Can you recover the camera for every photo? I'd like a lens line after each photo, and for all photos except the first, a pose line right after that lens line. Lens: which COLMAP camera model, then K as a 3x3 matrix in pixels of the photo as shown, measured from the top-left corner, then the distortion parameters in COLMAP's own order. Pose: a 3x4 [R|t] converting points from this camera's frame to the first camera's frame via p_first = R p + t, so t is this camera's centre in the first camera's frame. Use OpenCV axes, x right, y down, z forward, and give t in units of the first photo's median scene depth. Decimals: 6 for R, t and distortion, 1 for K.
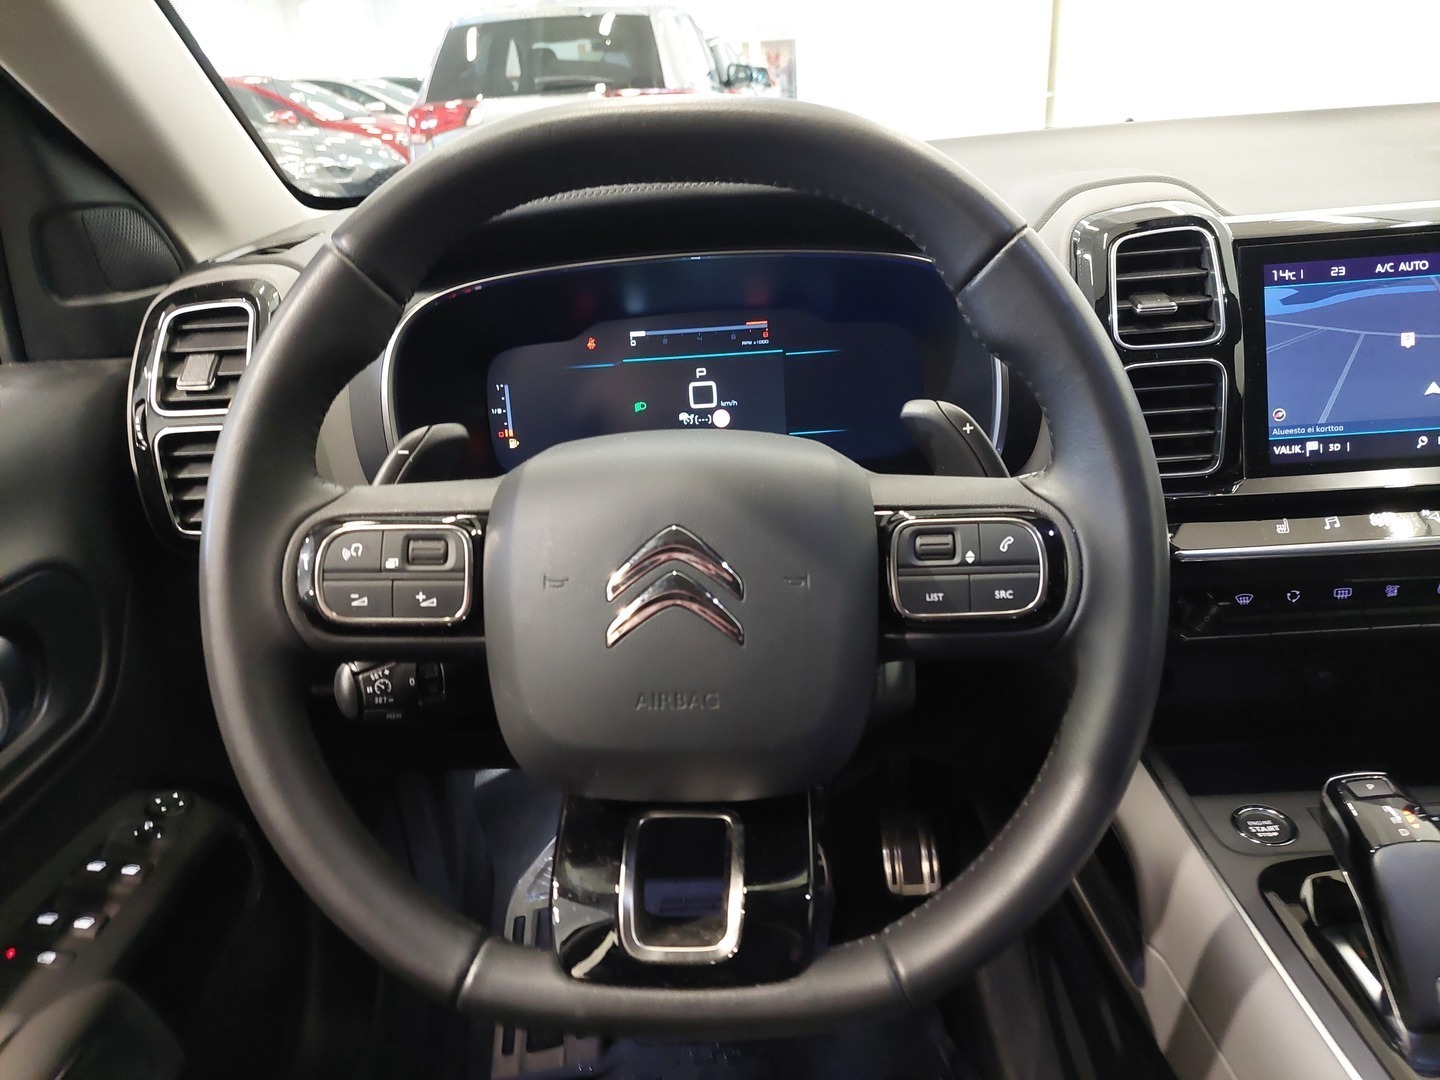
lens RADIAL K [[1035.5, 0, 723.6], [0, 1035.5, 562.0], [0, 0, 1]] dist [0.061796, -0.073971]
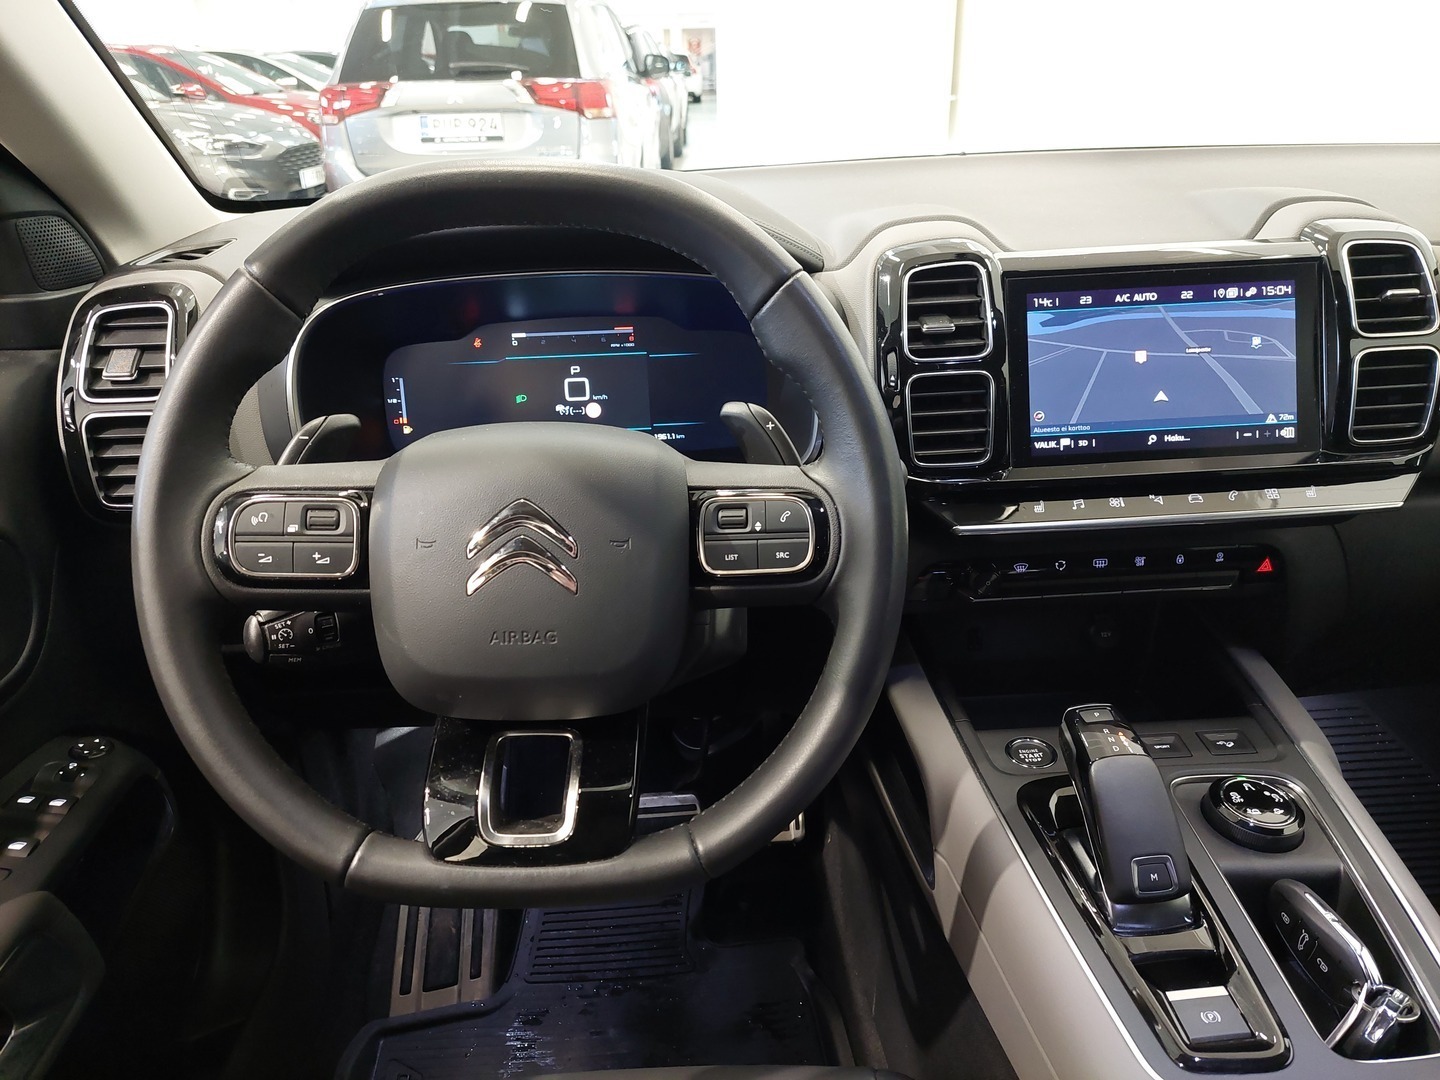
lens RADIAL K [[1040.9, 0, 718.1], [0, 1040.9, 545.6], [0, 0, 1]] dist [0.058528, -0.075031]
pose [[0.997547, 0.005302, 0.069794, 0.070520], [-0.005153, 0.999984, -0.002309, 0.015947], [-0.069805, 0.001943, 0.997559, -0.198299]]
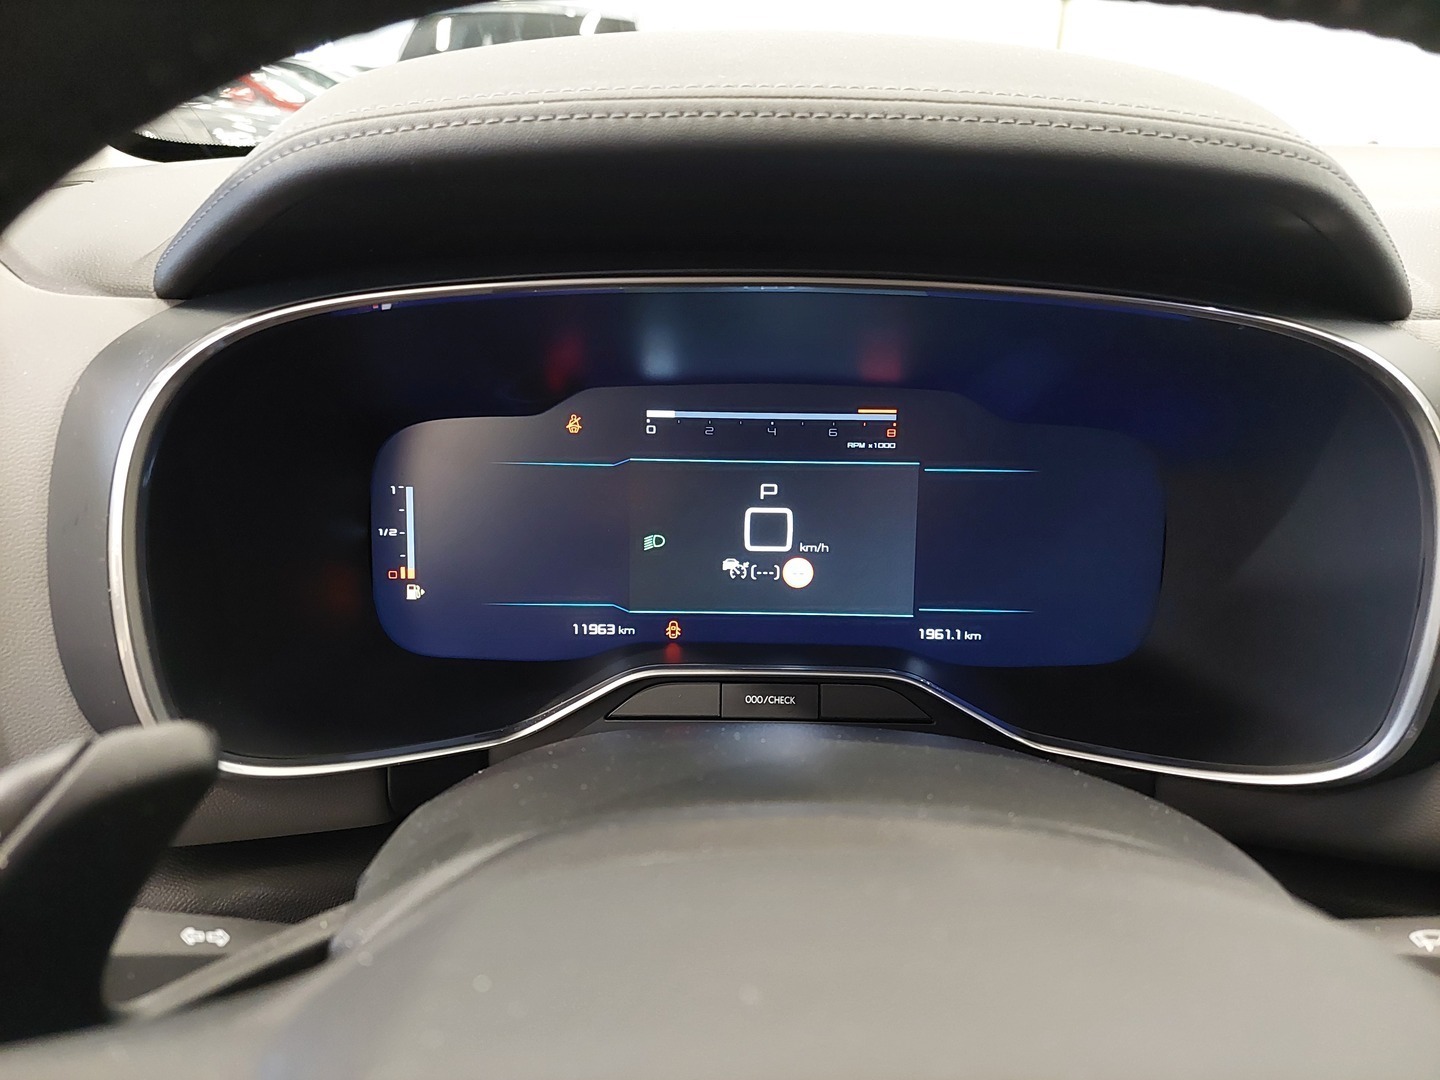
lens RADIAL K [[1044.7, 0, 731.8], [0, 1044.7, 544.1], [0, 0, 1]] dist [0.077967, -0.089758]
pose [[0.995699, 0.070573, 0.060021, -0.091622], [-0.068182, 0.996830, -0.041004, -0.163331], [-0.062724, 0.036735, 0.997355, 0.560714]]
